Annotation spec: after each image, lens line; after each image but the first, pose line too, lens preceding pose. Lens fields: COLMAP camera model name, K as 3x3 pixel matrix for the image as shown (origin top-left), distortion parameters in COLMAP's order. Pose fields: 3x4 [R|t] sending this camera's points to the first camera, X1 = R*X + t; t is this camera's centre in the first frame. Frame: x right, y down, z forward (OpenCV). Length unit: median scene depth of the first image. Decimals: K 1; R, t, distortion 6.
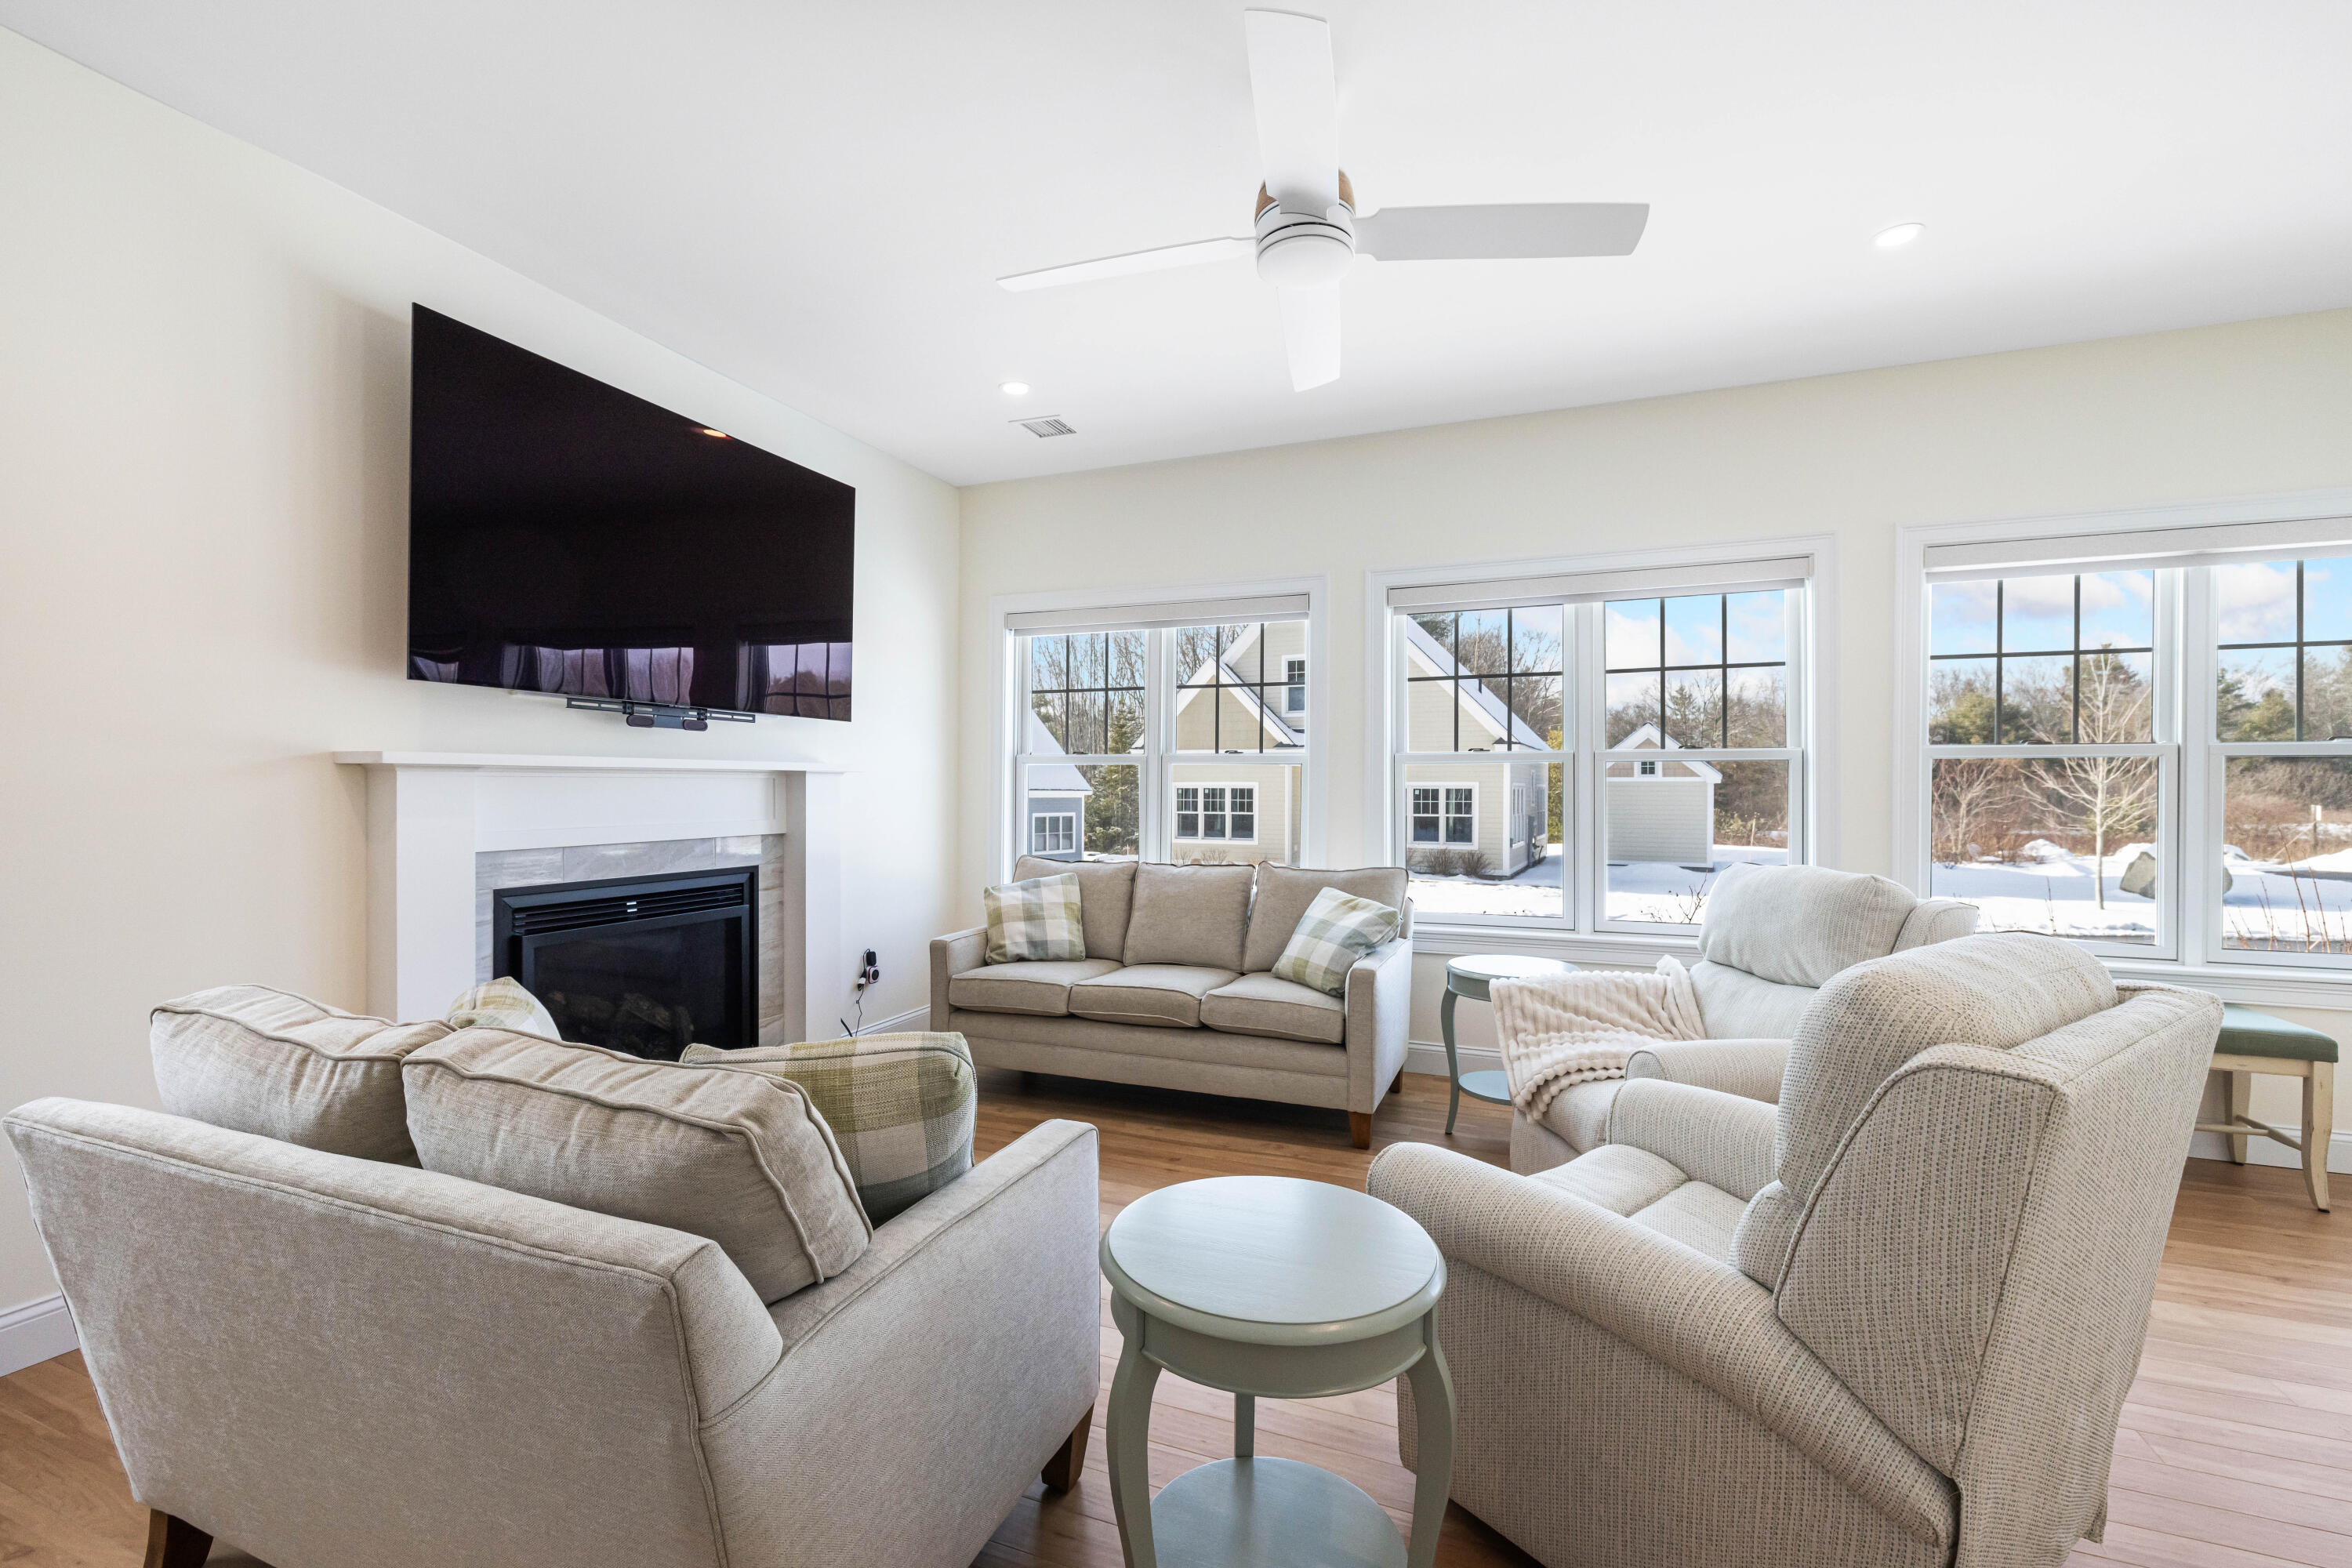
lens RADIAL K [[995.8, 0, 1163.2], [0, 995.8, 788.2], [0, 0, 1]] dist [-0.002608, 0.000115]
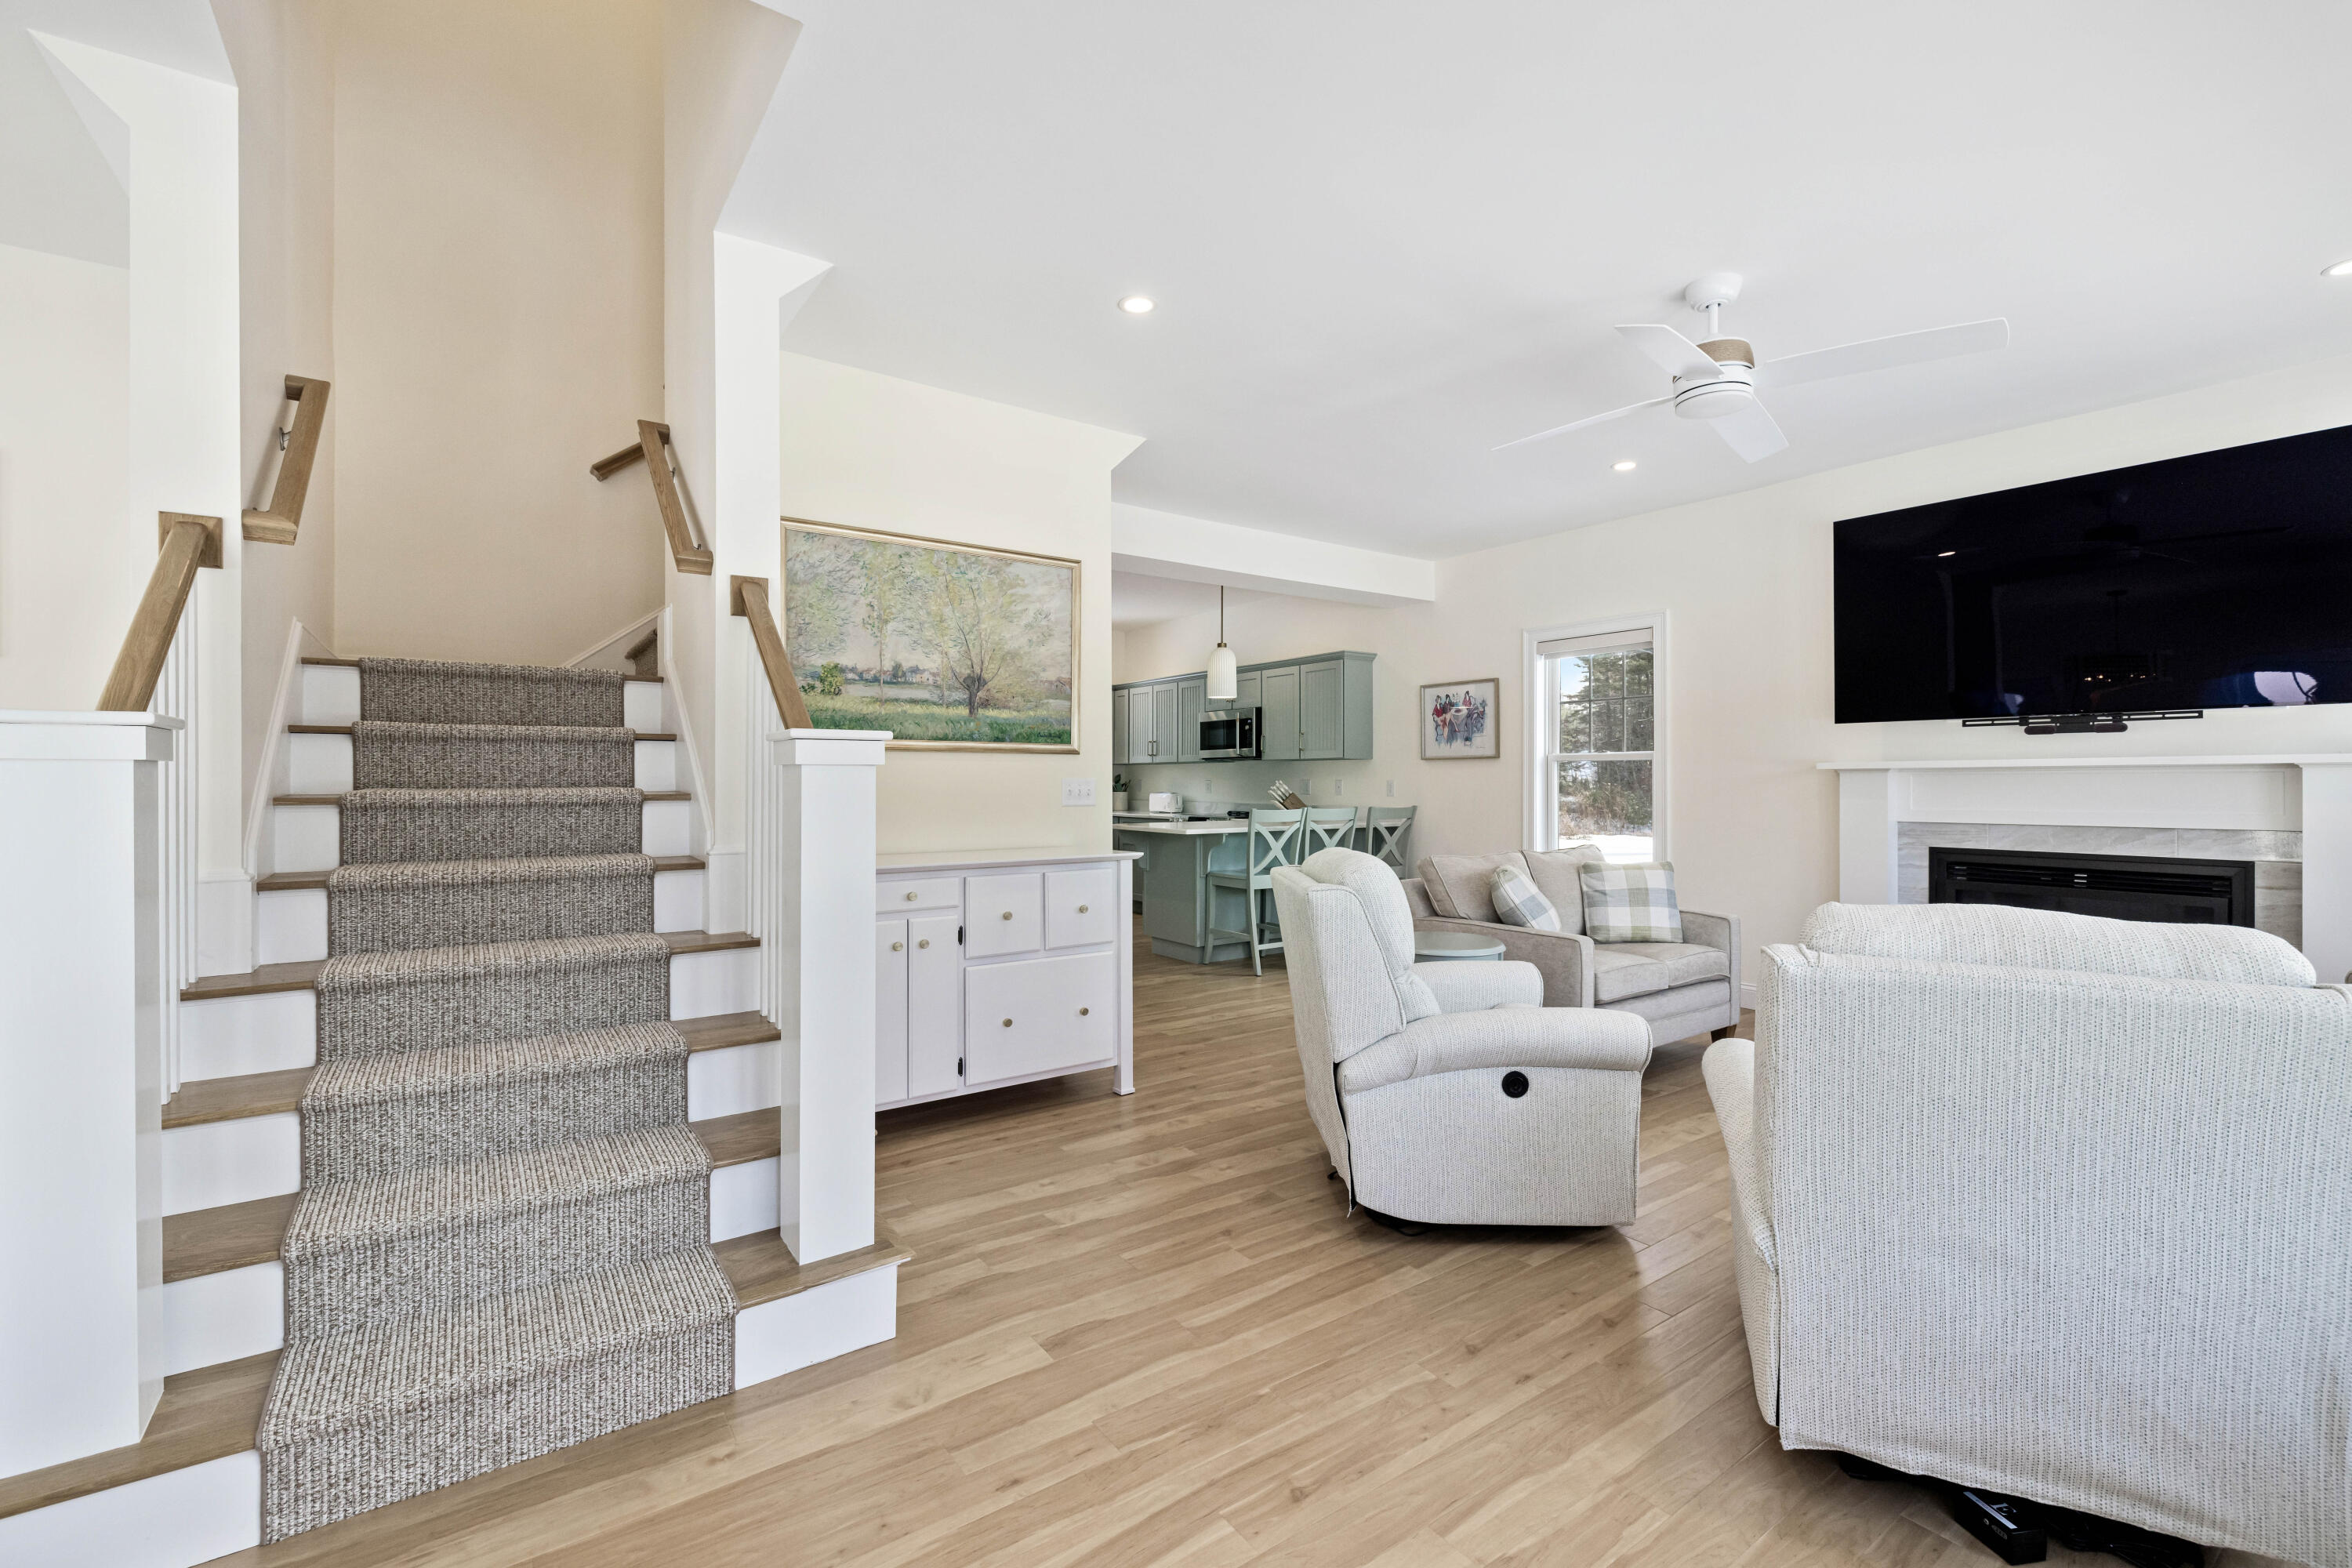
lens RADIAL K [[995.8, 0, 1170.8], [0, 995.8, 781.7], [0, 0, 1]] dist [-0.002608, 0.000115]
pose [[-0.531518, -0.003249, -0.847041, 0.972421], [-0.002296, 0.999994, -0.002396, 0.004300], [0.847044, 0.000671, -0.531523, 0.616186]]
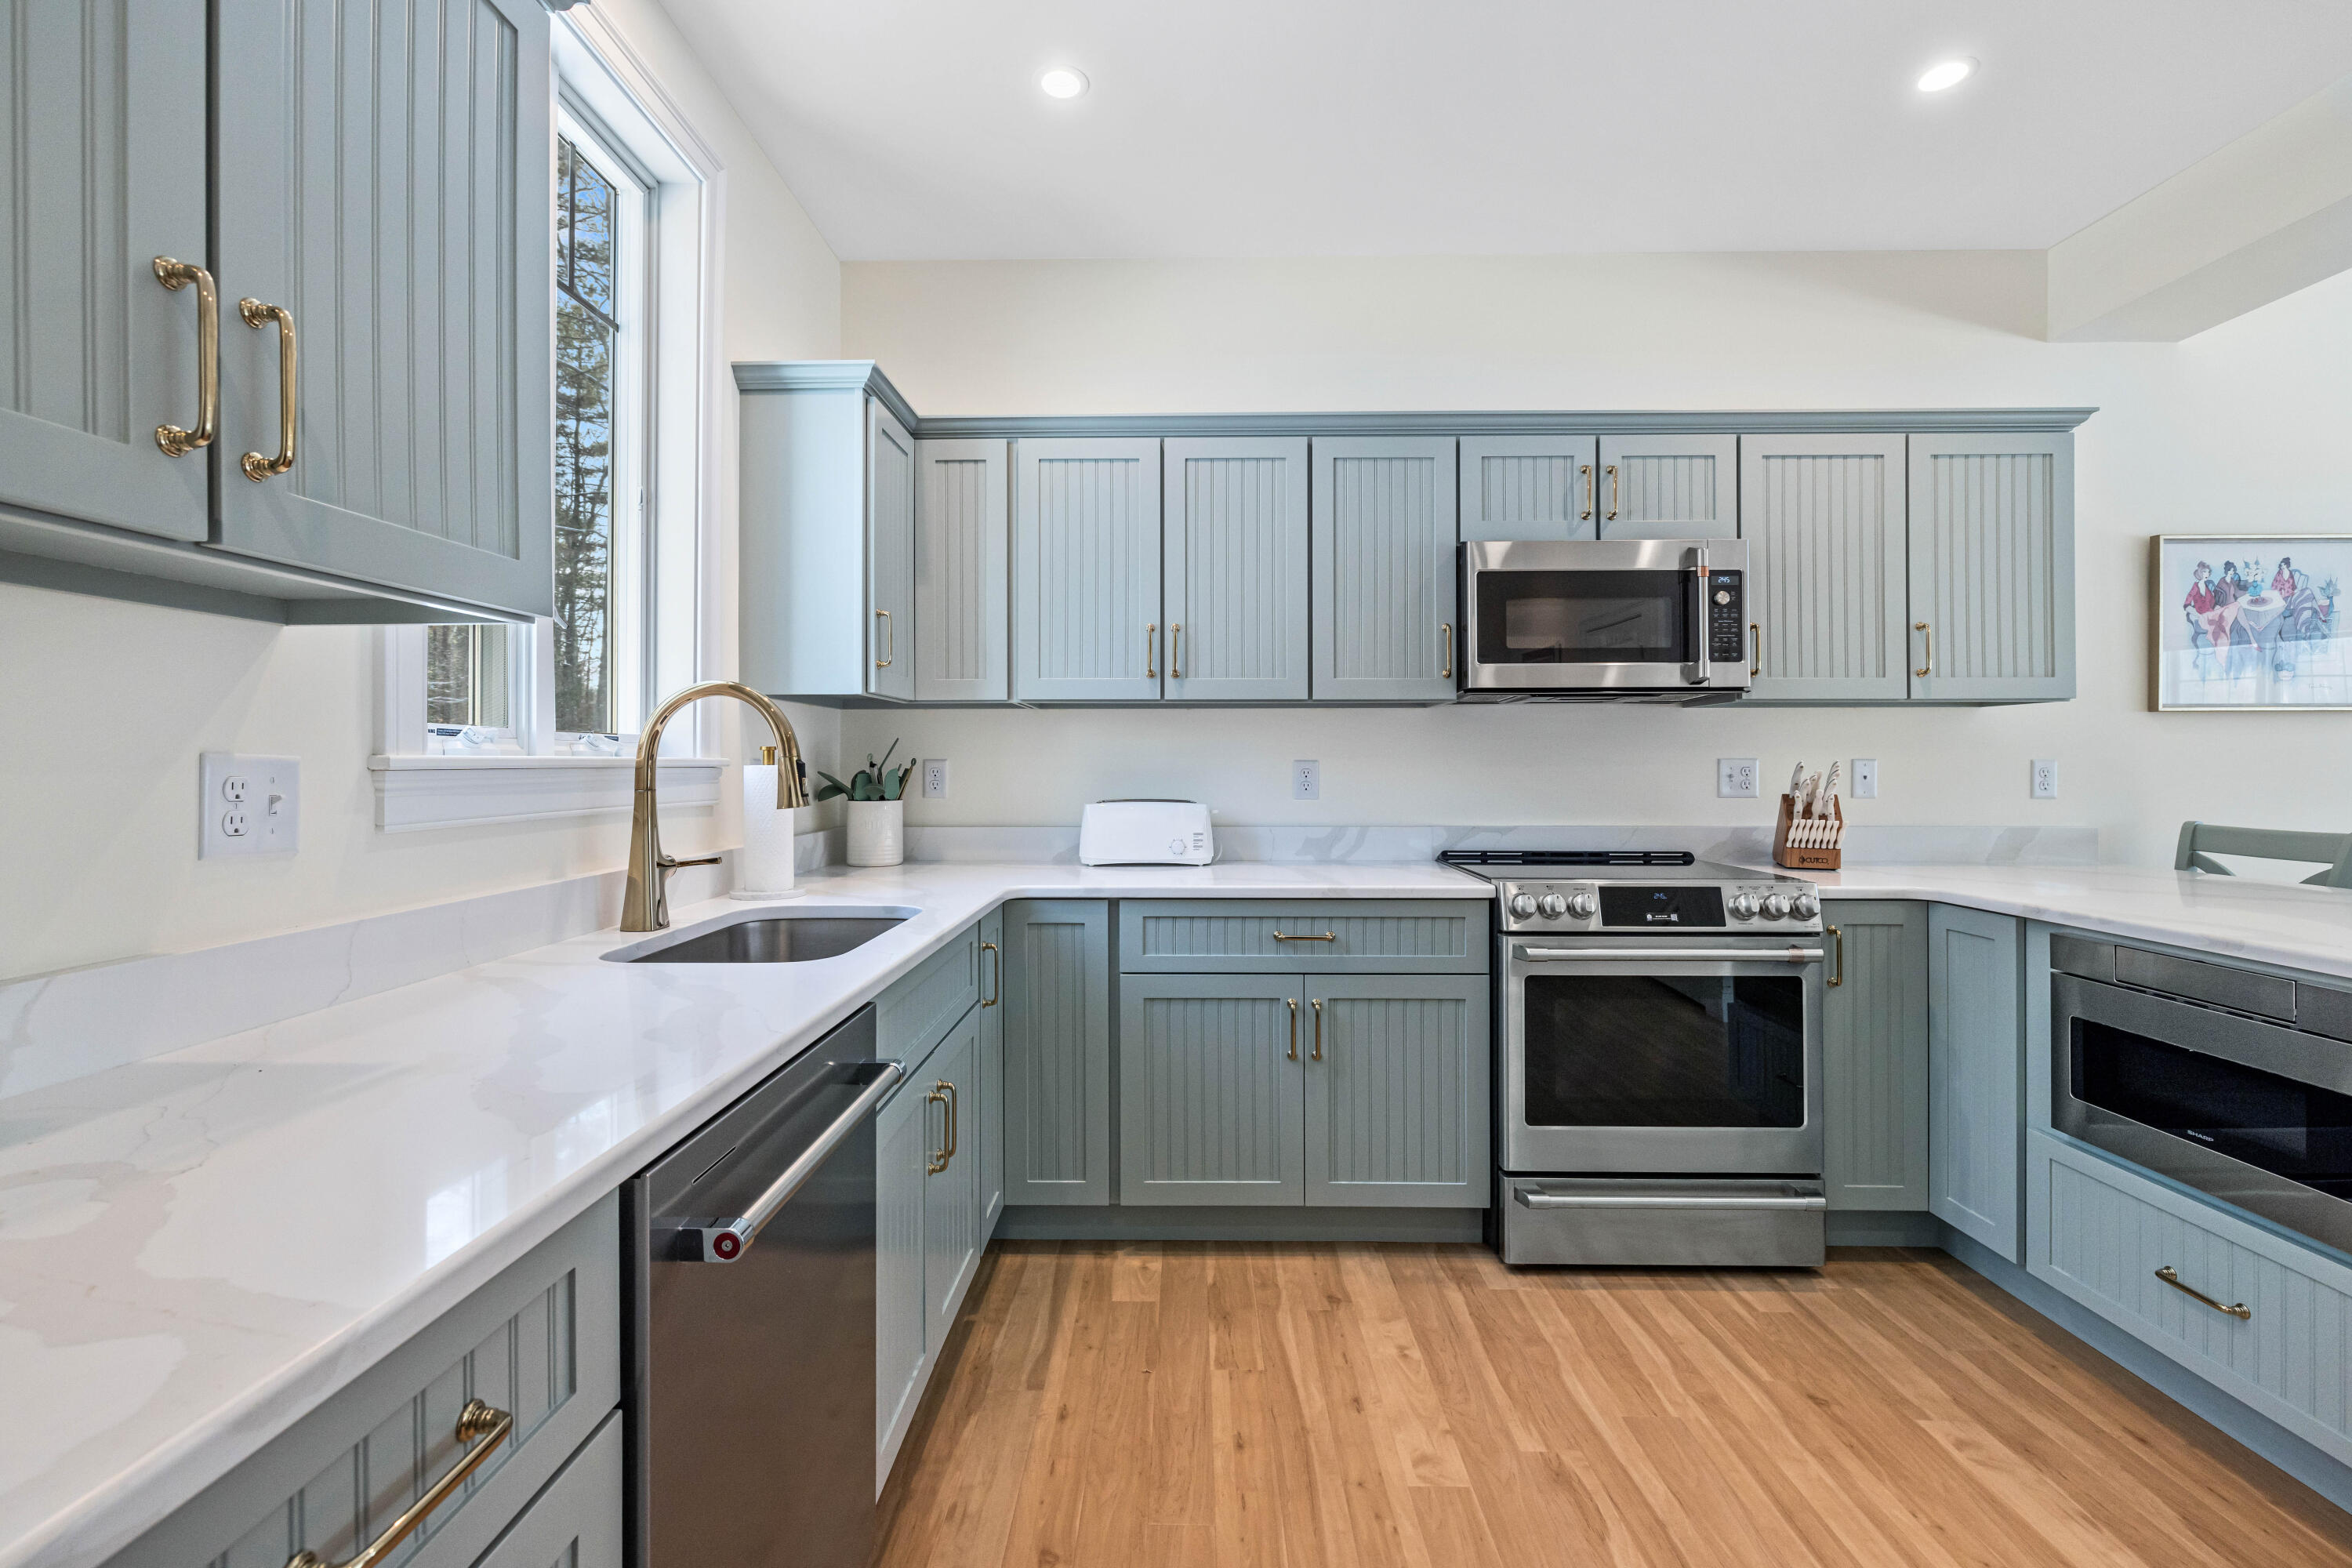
lens RADIAL K [[995.8, 0, 1167.5], [0, 995.8, 762.1], [0, 0, 1]] dist [-0.002608, 0.000115]
pose [[0.363379, -0.003453, -0.931635, -0.368032], [0.001916, 0.999994, -0.002959, -0.001384], [0.931639, -0.000709, 0.363384, -0.937189]]
